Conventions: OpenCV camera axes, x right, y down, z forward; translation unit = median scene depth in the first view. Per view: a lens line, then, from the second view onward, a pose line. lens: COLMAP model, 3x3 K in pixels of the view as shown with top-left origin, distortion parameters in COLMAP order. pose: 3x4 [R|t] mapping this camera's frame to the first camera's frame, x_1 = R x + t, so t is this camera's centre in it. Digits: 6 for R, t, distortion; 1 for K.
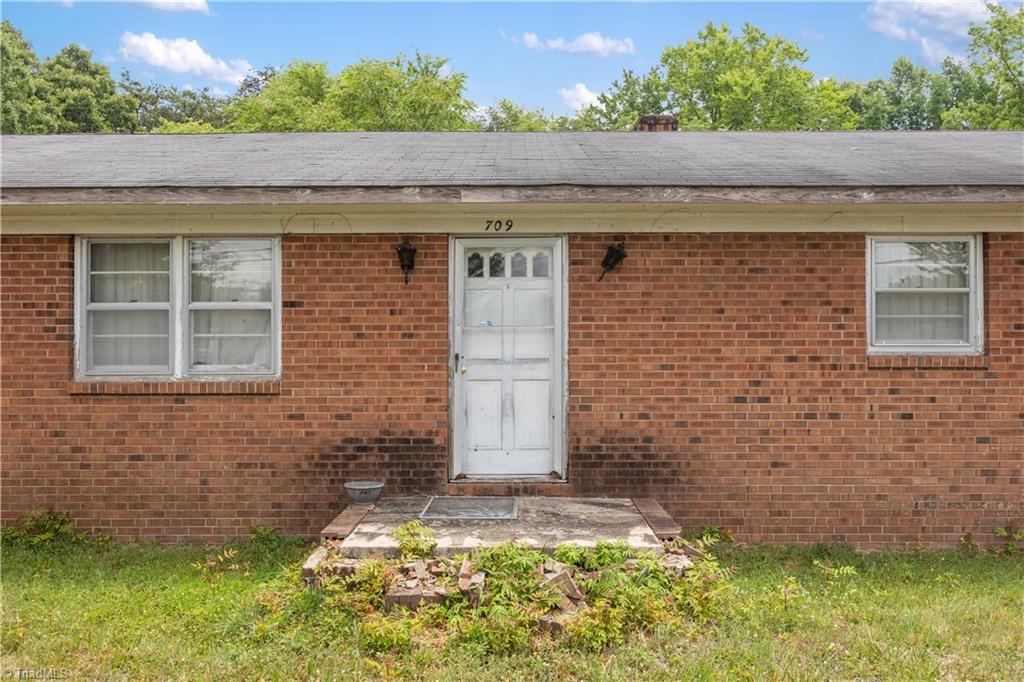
lens RADIAL K [[833.0, 0, 512.0], [0, 833.0, 341.0], [0, 0, 1]] dist [-0.001870, -0.003847]
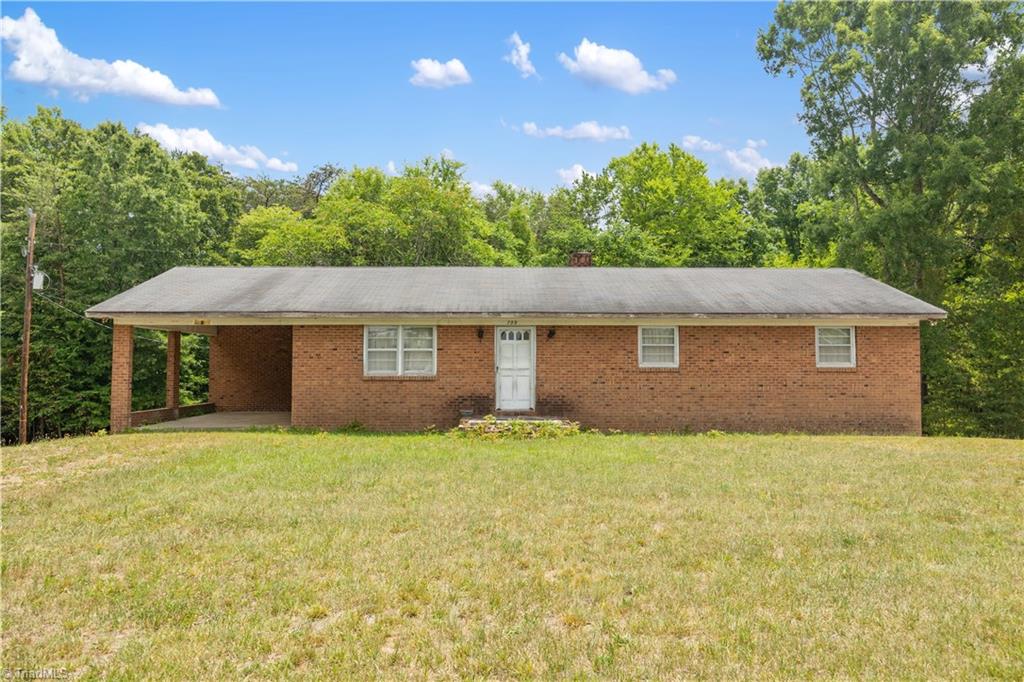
lens RADIAL K [[714.7, 0, 512.0], [0, 714.7, 341.0], [0, 0, 1]] dist [0.001496, 0.000179]
pose [[0.999826, 0.003356, 0.018348, -0.061545], [-0.002777, 0.999499, -0.031516, 0.004356], [-0.018444, 0.031459, 0.999335, -1.483162]]
